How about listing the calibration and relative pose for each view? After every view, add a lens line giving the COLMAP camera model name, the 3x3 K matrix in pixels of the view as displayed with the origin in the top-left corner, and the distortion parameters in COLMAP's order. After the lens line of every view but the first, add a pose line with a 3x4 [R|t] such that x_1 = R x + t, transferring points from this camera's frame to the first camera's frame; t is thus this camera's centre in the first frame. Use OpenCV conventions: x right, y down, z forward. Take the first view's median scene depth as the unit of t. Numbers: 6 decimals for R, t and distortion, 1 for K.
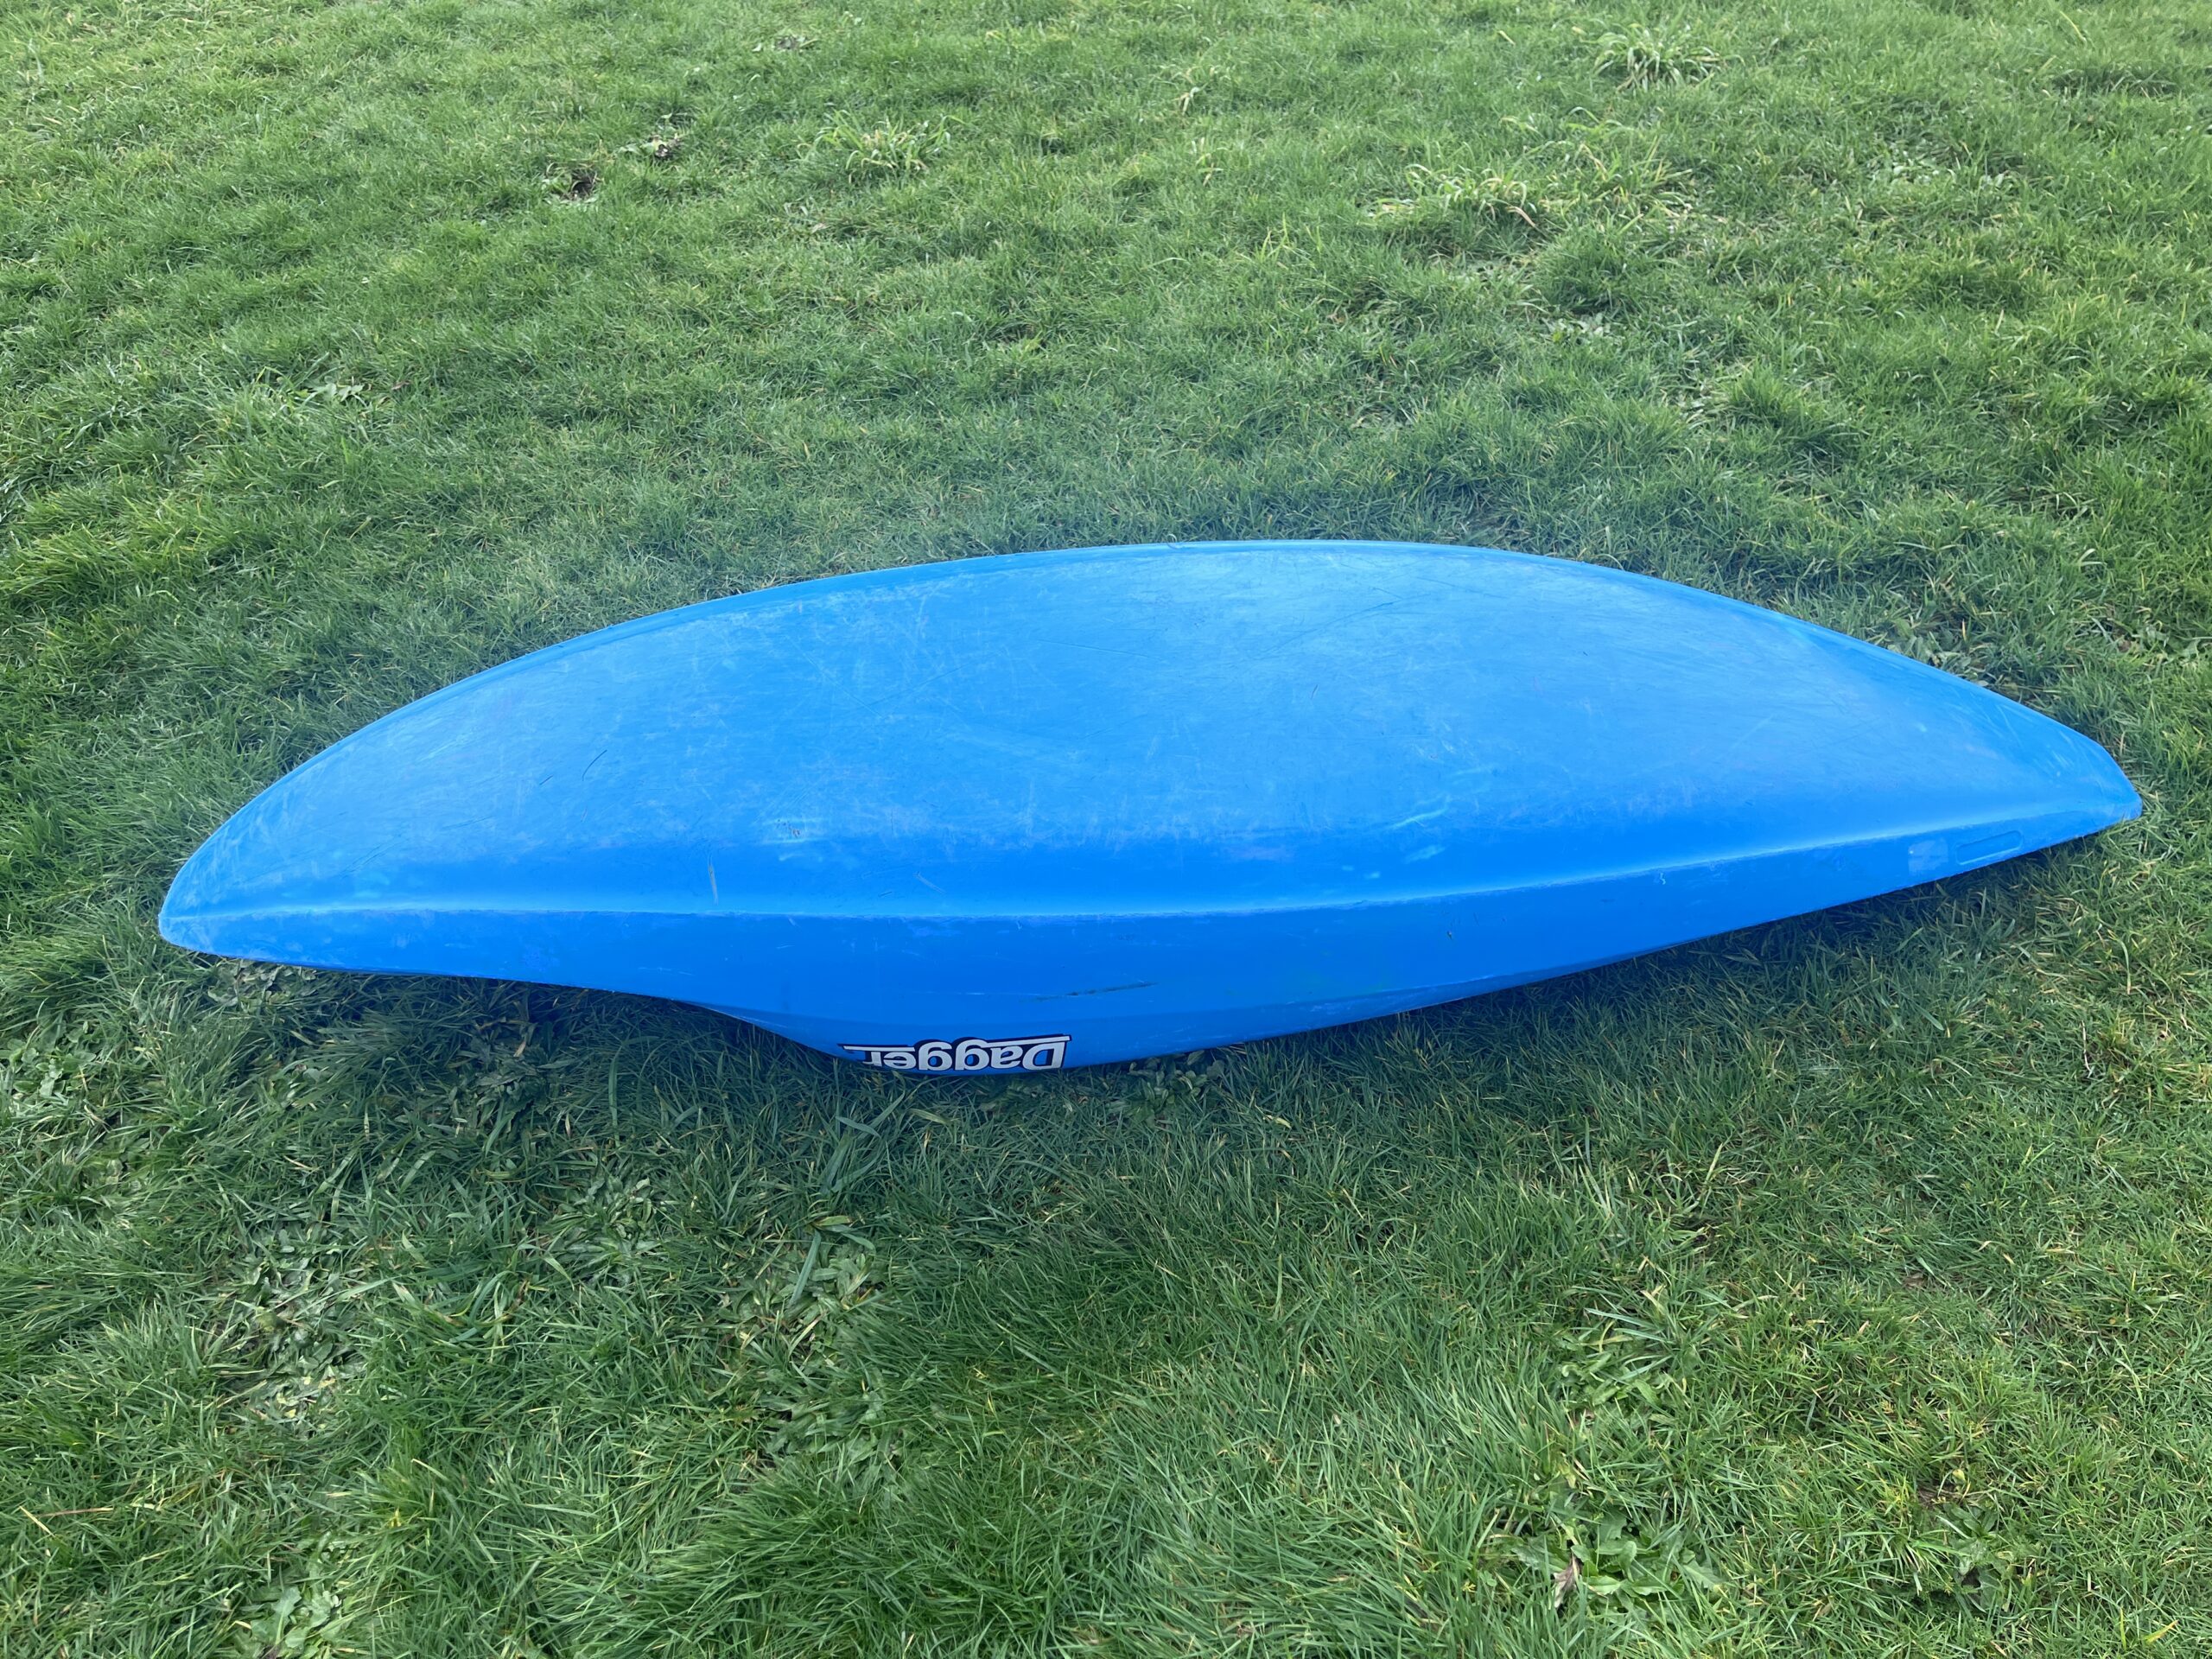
lens RADIAL K [[1668.0, 0, 1114.4], [0, 1668.0, 826.5], [0, 0, 1]] dist [0.066481, -0.092586]
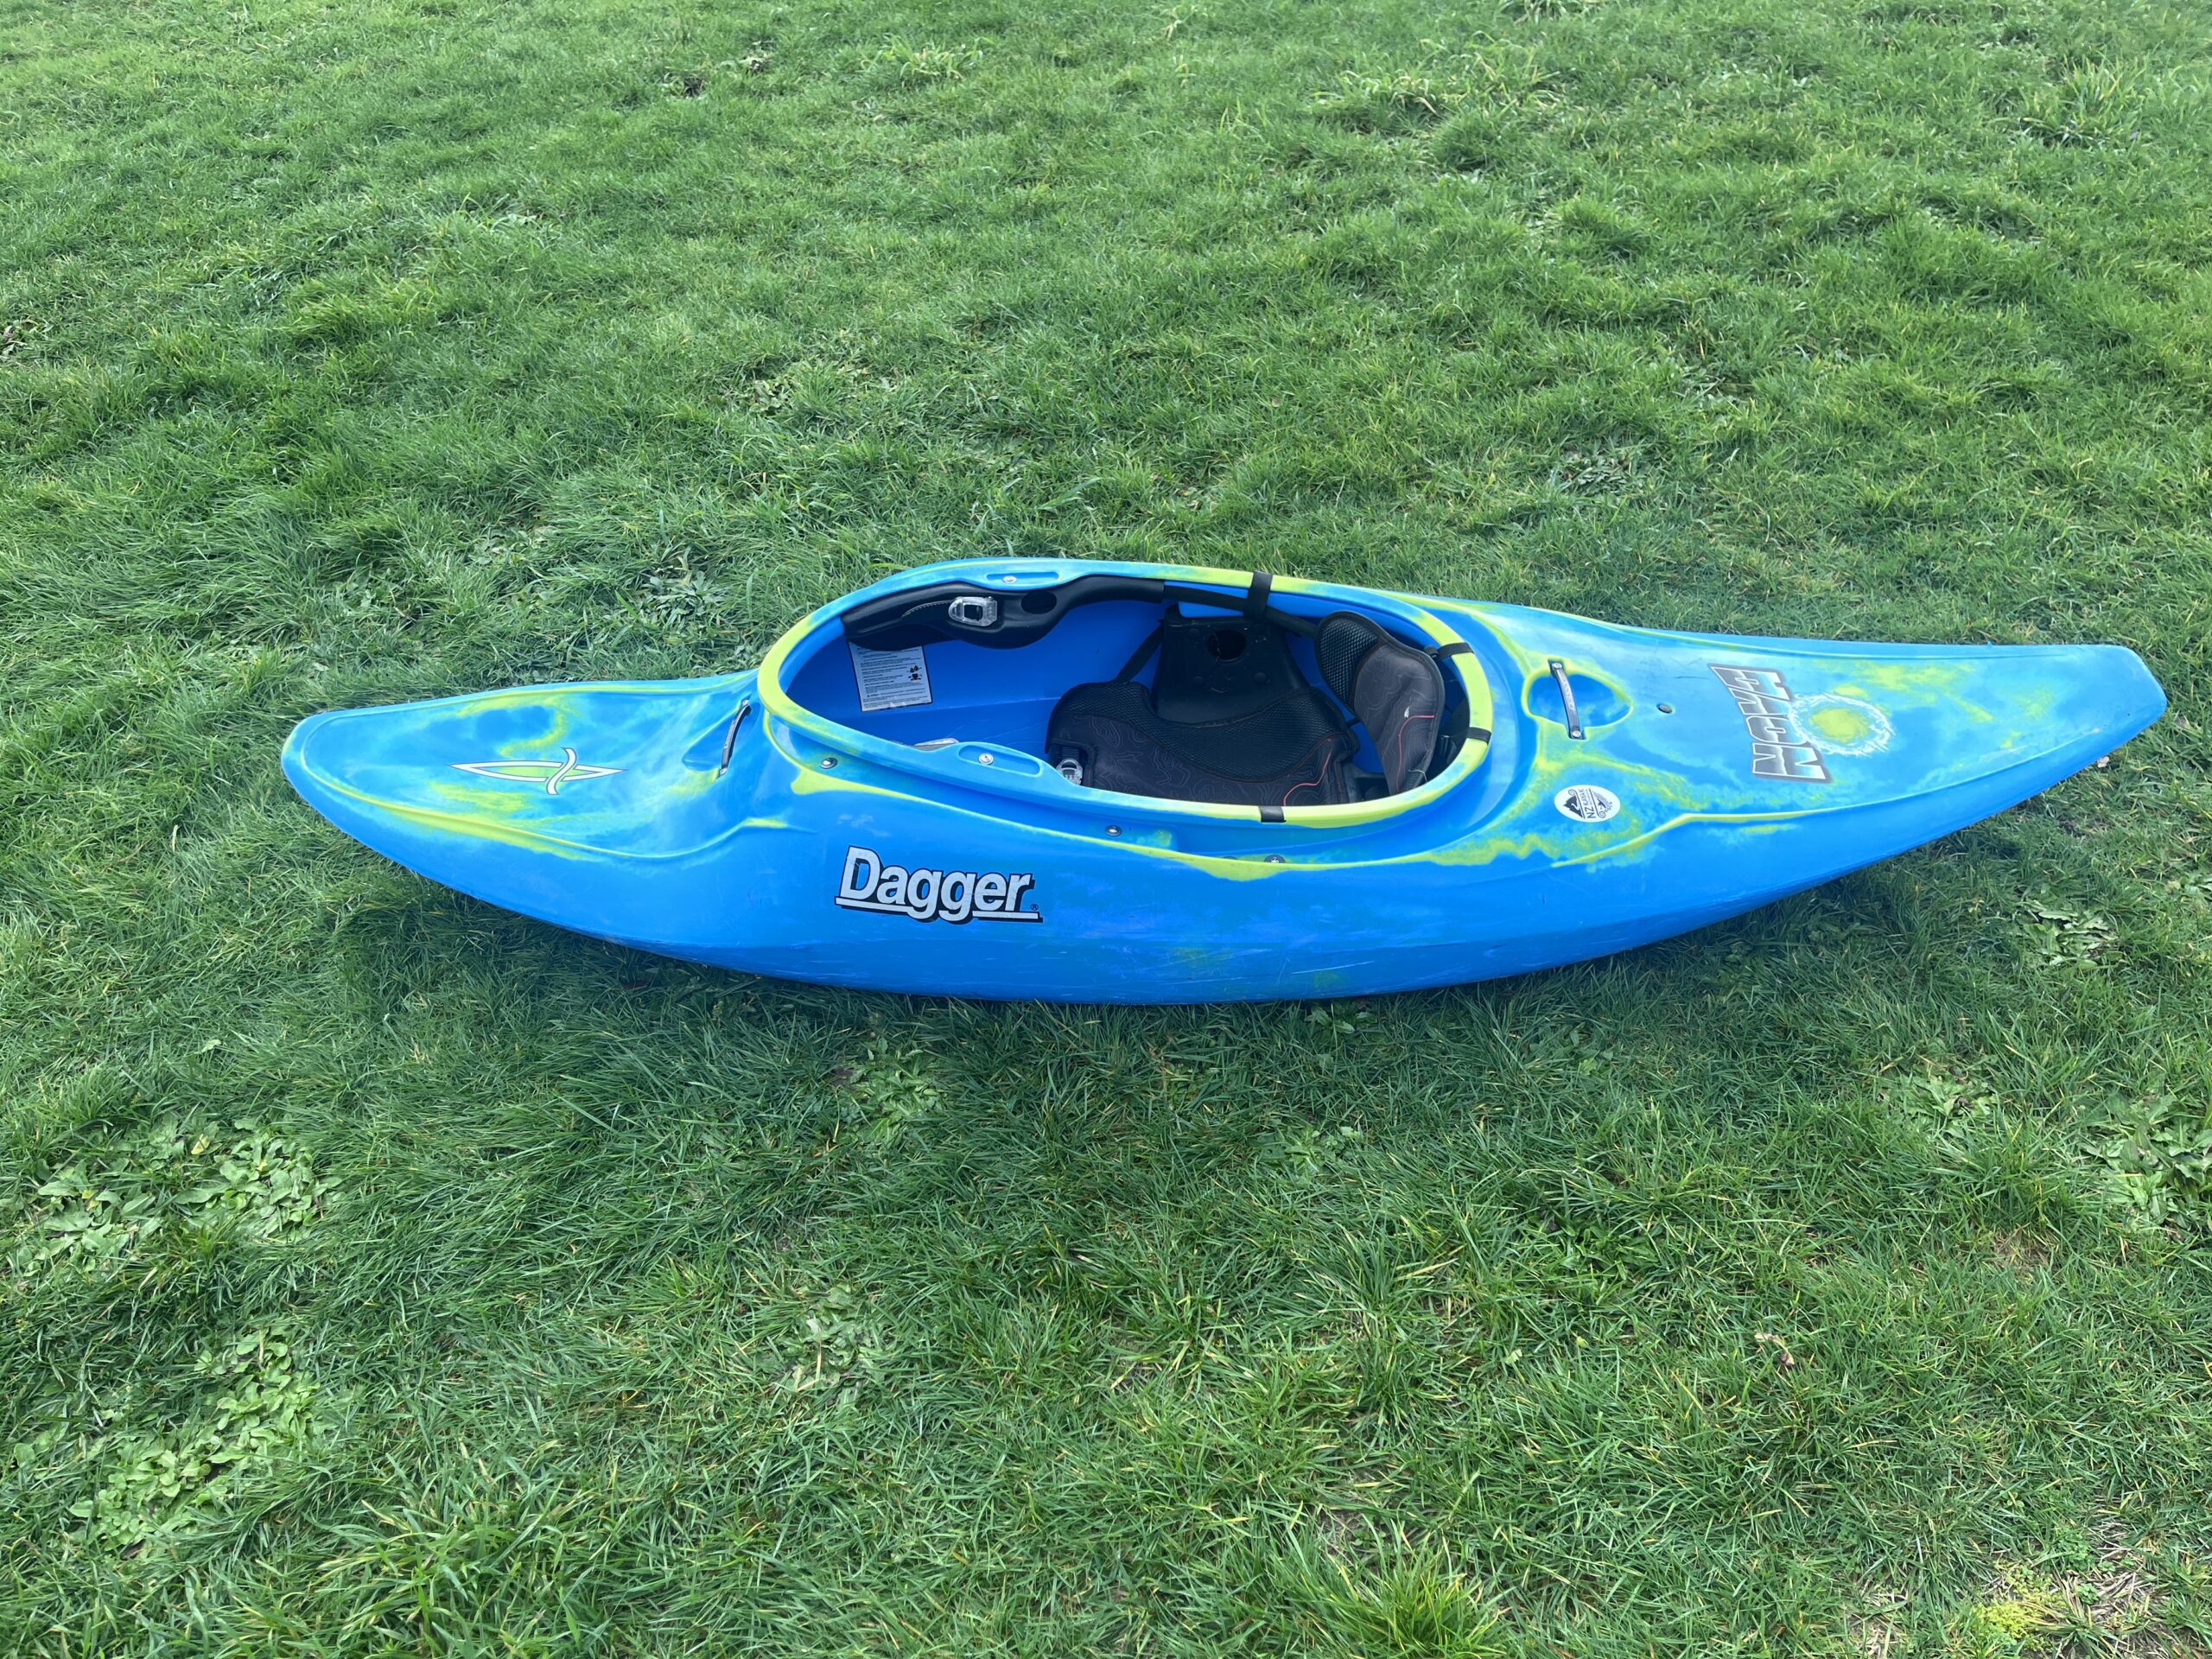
lens RADIAL K [[1690.7, 0, 1106.0], [0, 1690.7, 829.5], [0, 0, 1]] dist [0.067738, -0.087595]
pose [[0.999758, 0.013749, -0.017179, 0.029996], [-0.014301, 0.999372, -0.032407, 0.253393], [0.016723, 0.032645, 0.999327, -0.311620]]
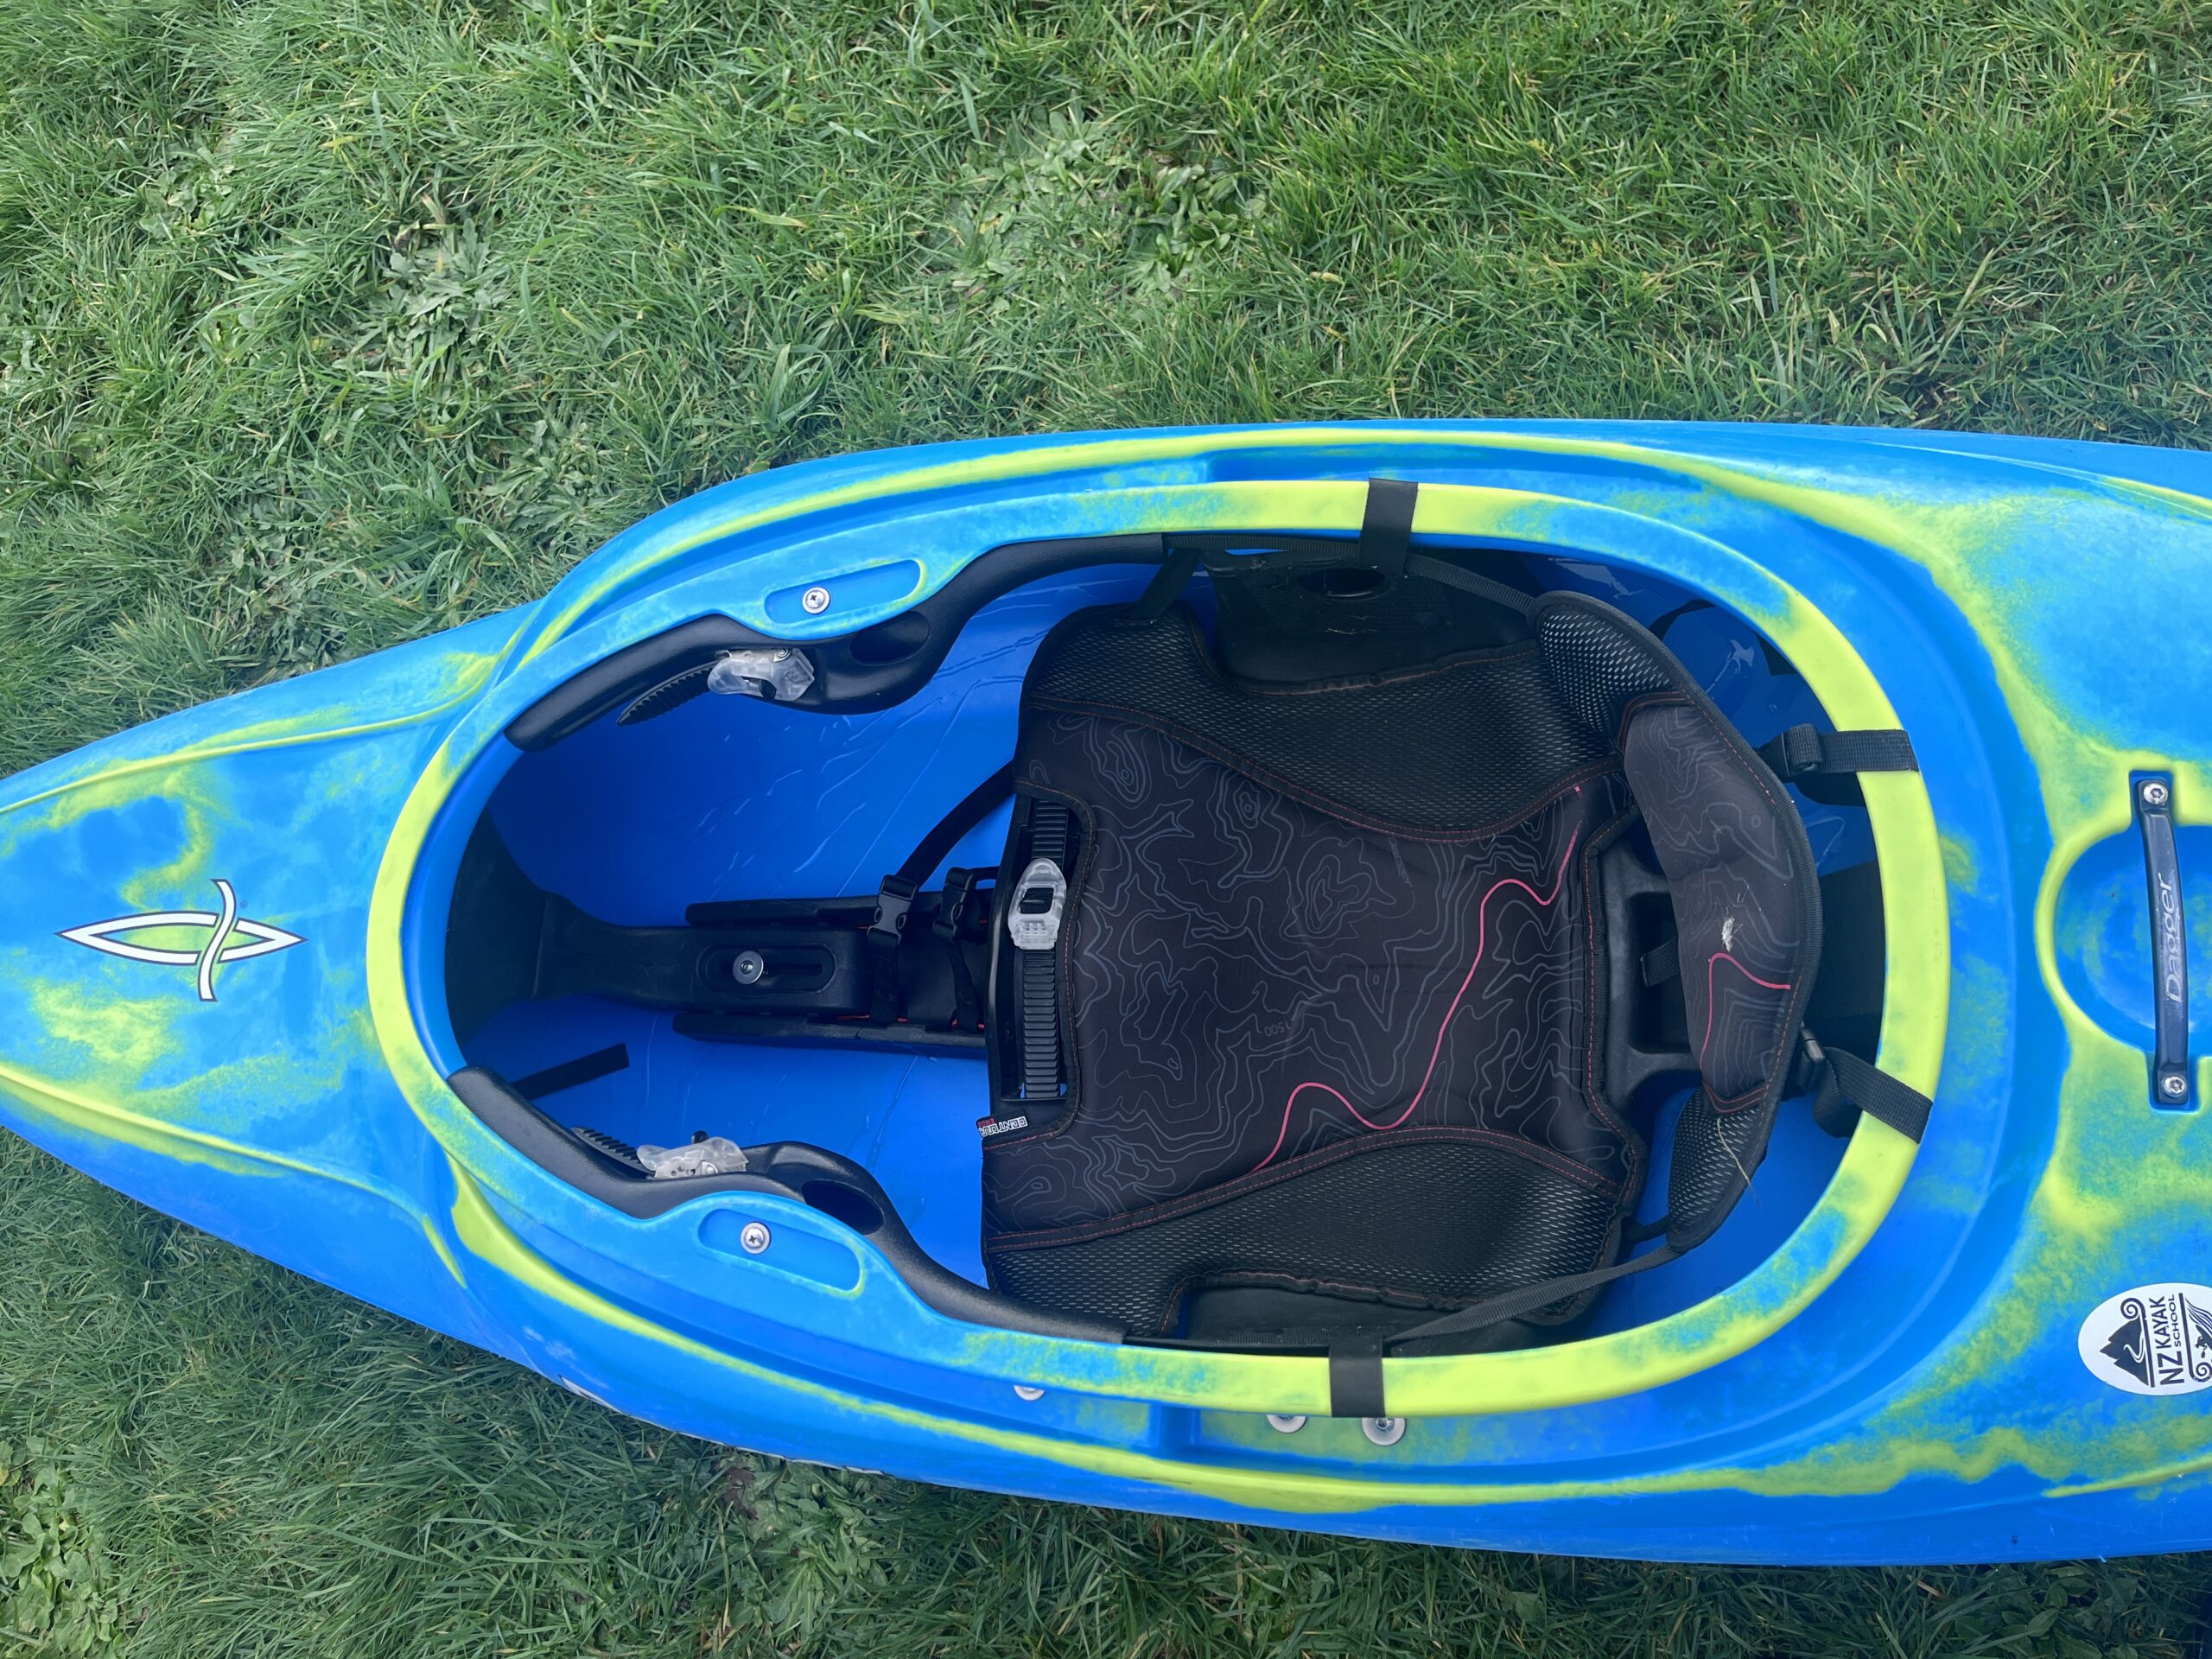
lens RADIAL K [[1690.7, 0, 1106.0], [0, 1690.7, 829.5], [0, 0, 1]] dist [0.067738, -0.087595]
pose [[0.958324, -0.010892, -0.285475, 0.127109], [0.169162, 0.826890, 0.536319, -0.021257], [0.230214, -0.562259, 0.794271, 0.159163]]
